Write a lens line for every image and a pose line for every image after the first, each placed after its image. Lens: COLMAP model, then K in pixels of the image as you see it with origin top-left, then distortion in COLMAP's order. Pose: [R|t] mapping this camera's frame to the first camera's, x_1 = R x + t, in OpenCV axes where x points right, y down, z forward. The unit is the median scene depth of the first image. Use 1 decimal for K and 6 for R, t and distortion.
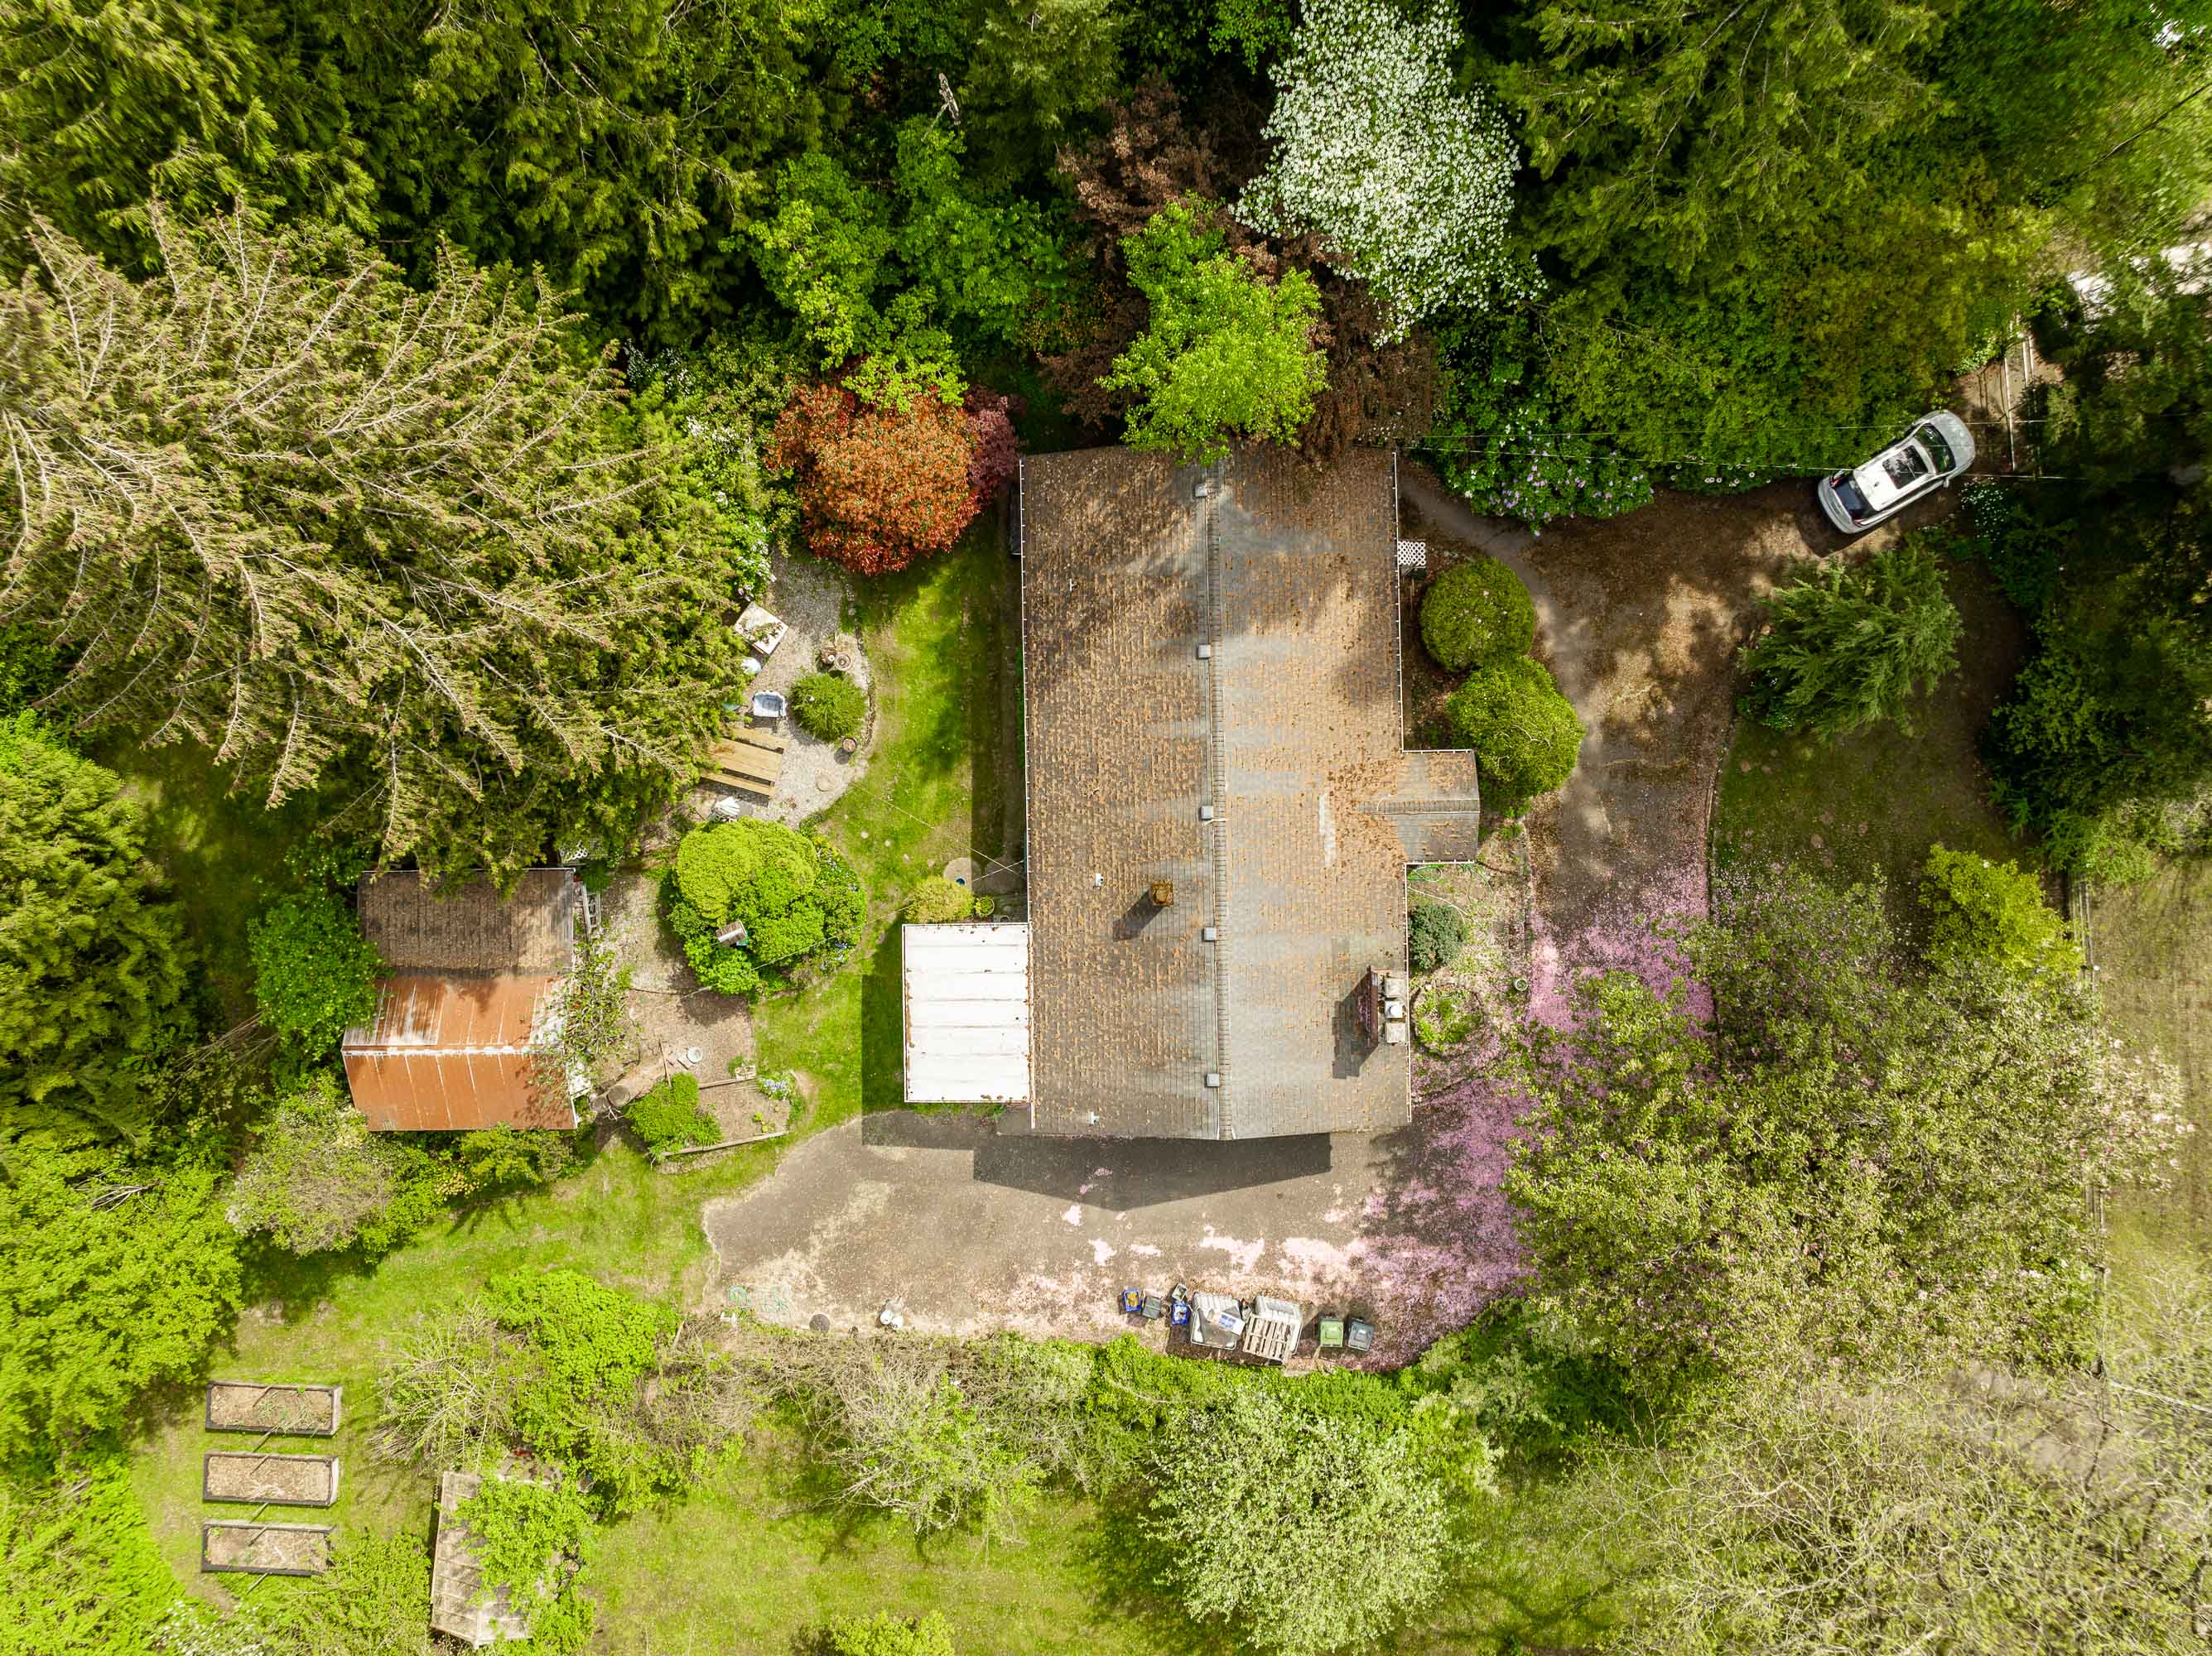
lens RADIAL K [[1557.5, 0, 1107.0], [0, 1557.5, 841.3], [0, 0, 1]] dist [-0.027483, -0.014377]
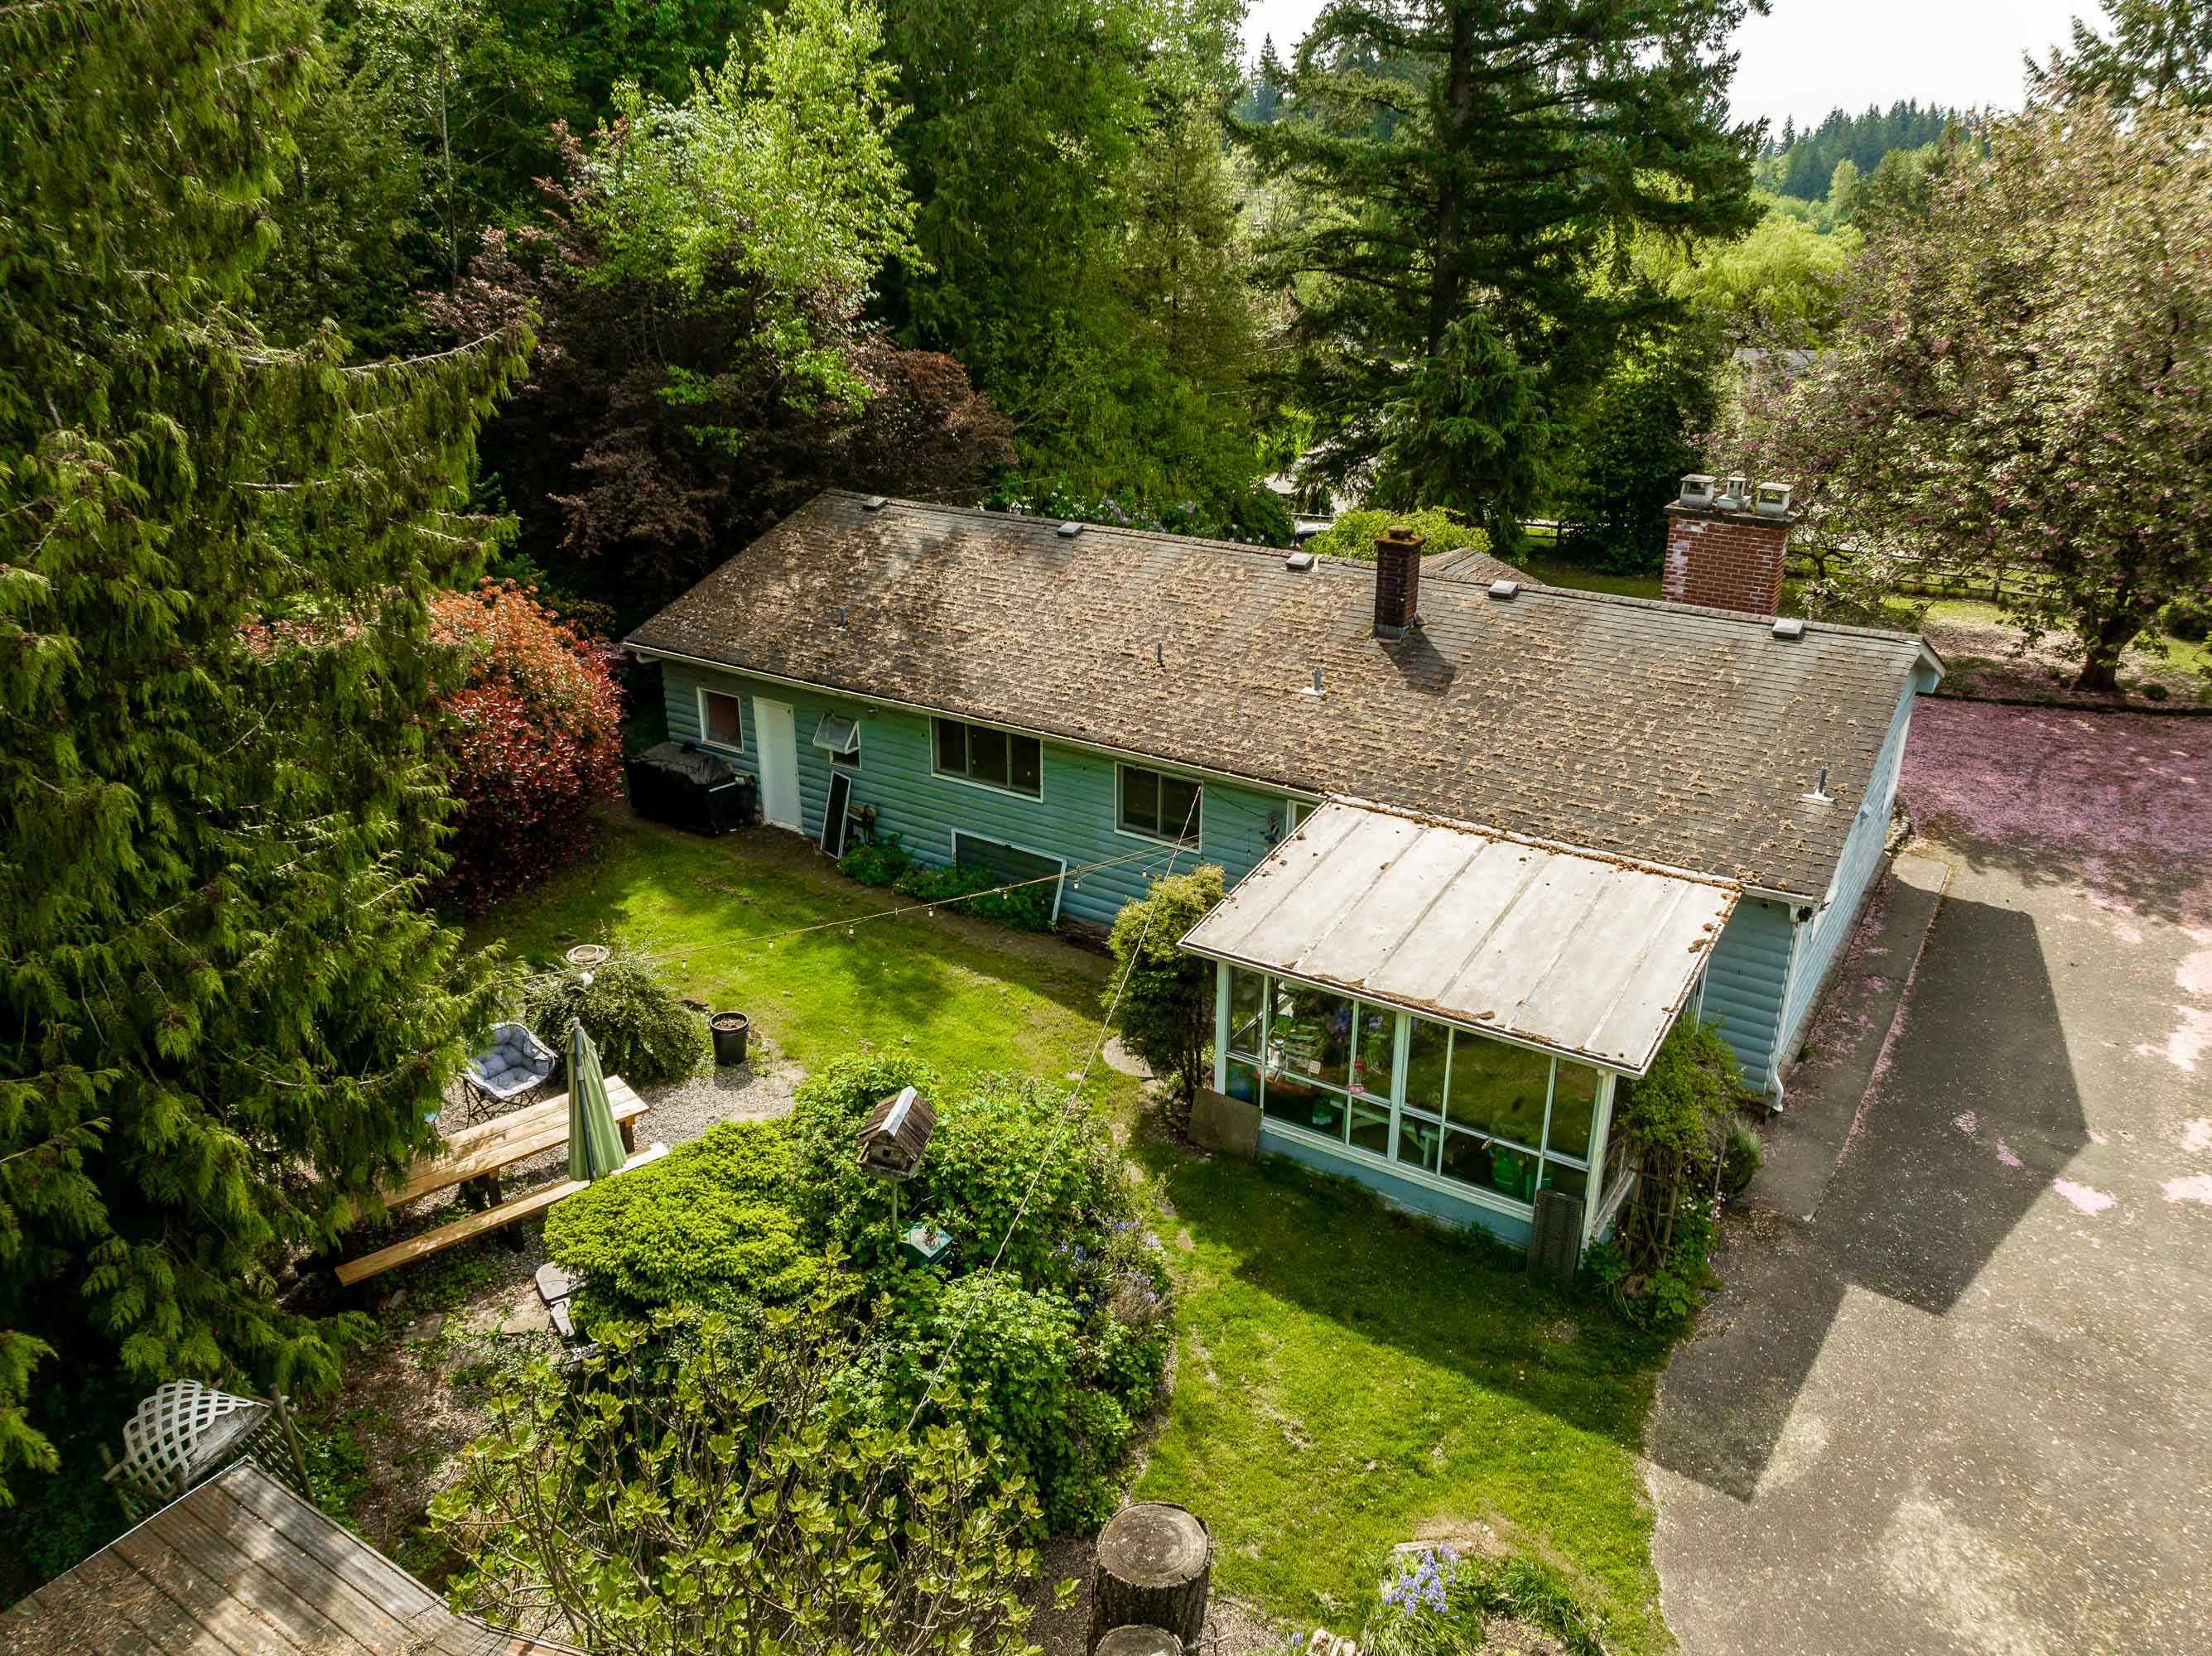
lens RADIAL K [[1557.5, 0, 1107.0], [0, 1557.5, 841.3], [0, 0, 1]] dist [-0.027483, -0.014377]
pose [[0.566237, -0.309676, 0.763856, -0.406556], [0.824242, 0.212996, -0.524650, 0.223798], [-0.000227, 0.926679, 0.375854, 0.791710]]
